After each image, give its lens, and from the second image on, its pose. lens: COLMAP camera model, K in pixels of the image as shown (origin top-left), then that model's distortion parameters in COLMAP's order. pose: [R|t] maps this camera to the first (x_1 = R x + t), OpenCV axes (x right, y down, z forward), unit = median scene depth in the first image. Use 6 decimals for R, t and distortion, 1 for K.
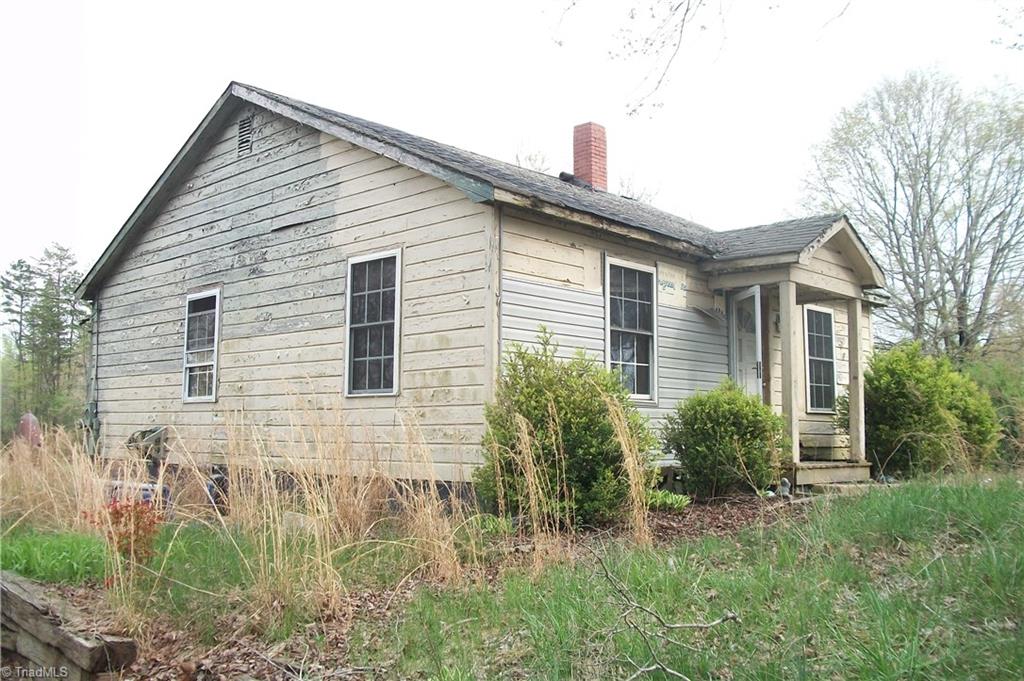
lens RADIAL K [[949.1, 0, 512.0], [0, 949.1, 340.5], [0, 0, 1]] dist [-0.110133, 0.007946]
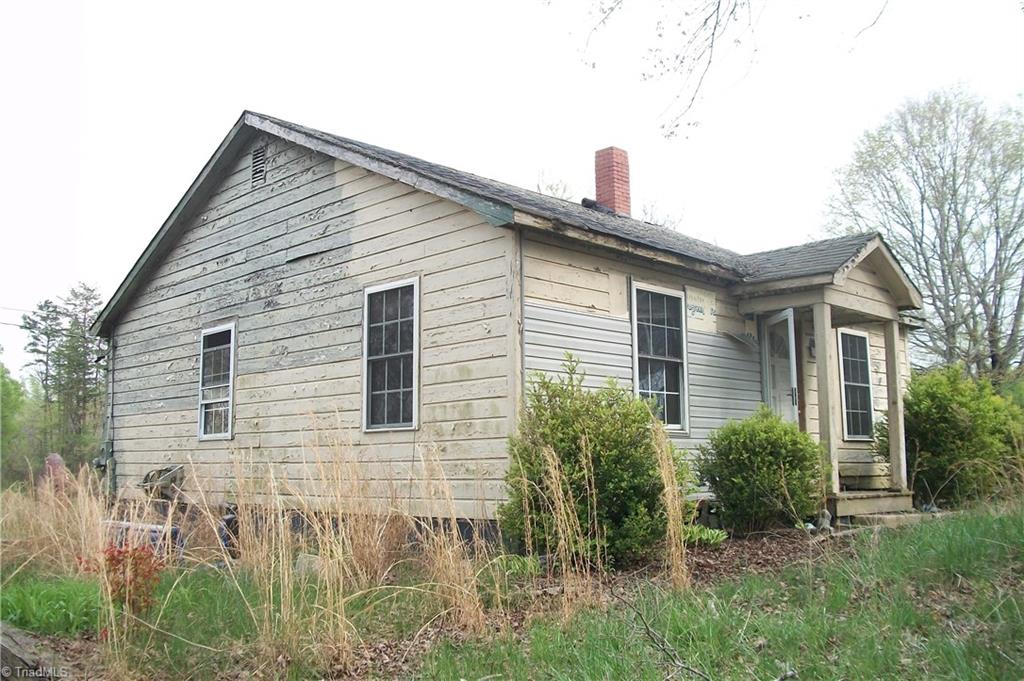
lens RADIAL K [[949.1, 0, 512.0], [0, 949.1, 340.5], [0, 0, 1]] dist [-0.110133, 0.007946]
pose [[0.999509, -0.018278, -0.025435, 0.000806], [0.017381, 0.999234, -0.035064, 0.002989], [0.026056, 0.034605, 0.999061, 0.038659]]
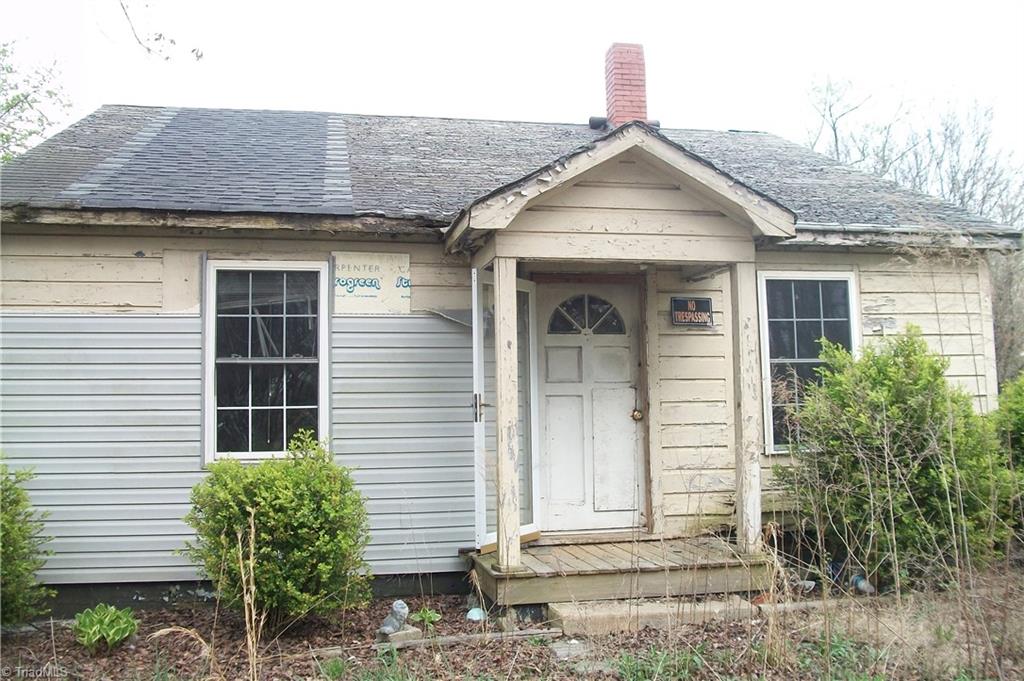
lens RADIAL K [[1047.3, 0, 512.0], [0, 1047.3, 340.5], [0, 0, 1]] dist [-0.117448, 0.007997]
pose [[0.831019, -0.080819, -0.550342, 0.687027], [0.084048, 0.996273, -0.019393, 0.005148], [0.549858, -0.030139, 0.834714, 0.456409]]
